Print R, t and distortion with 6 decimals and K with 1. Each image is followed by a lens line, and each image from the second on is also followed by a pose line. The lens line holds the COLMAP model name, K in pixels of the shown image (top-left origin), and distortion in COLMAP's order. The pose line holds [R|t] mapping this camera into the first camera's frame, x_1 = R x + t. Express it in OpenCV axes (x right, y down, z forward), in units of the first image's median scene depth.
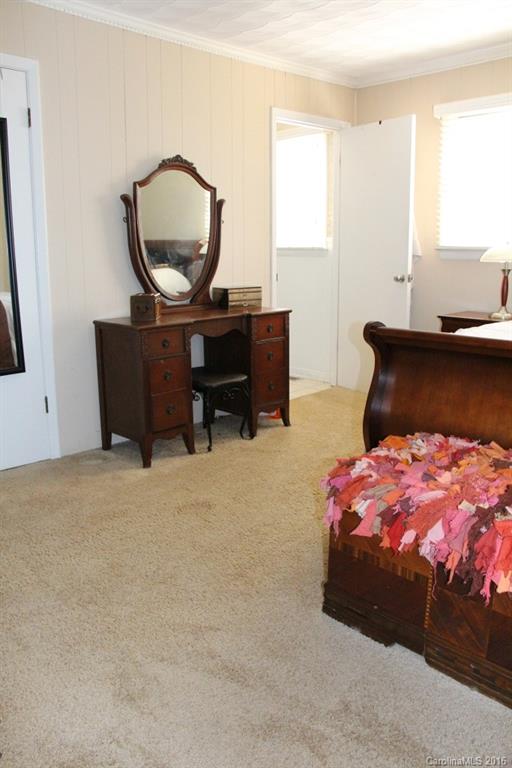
lens RADIAL K [[645.8, 0, 256.0], [0, 645.8, 384.0], [0, 0, 1]] dist [-0.017770, -0.010471]
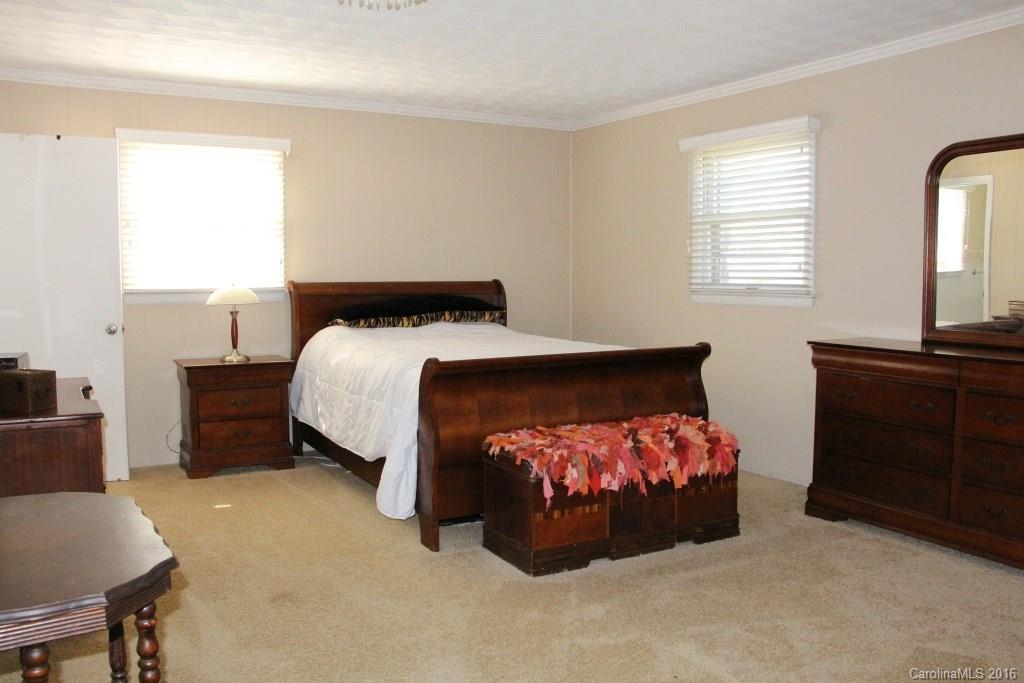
lens RADIAL K [[861.1, 0, 512.0], [0, 861.1, 341.5], [0, 0, 1]] dist [-0.017770, -0.010471]
pose [[0.252002, -0.066999, 0.965405, -0.769856], [0.203611, 0.978940, 0.014790, -0.066226], [-0.946064, 0.192840, 0.260337, 0.266592]]
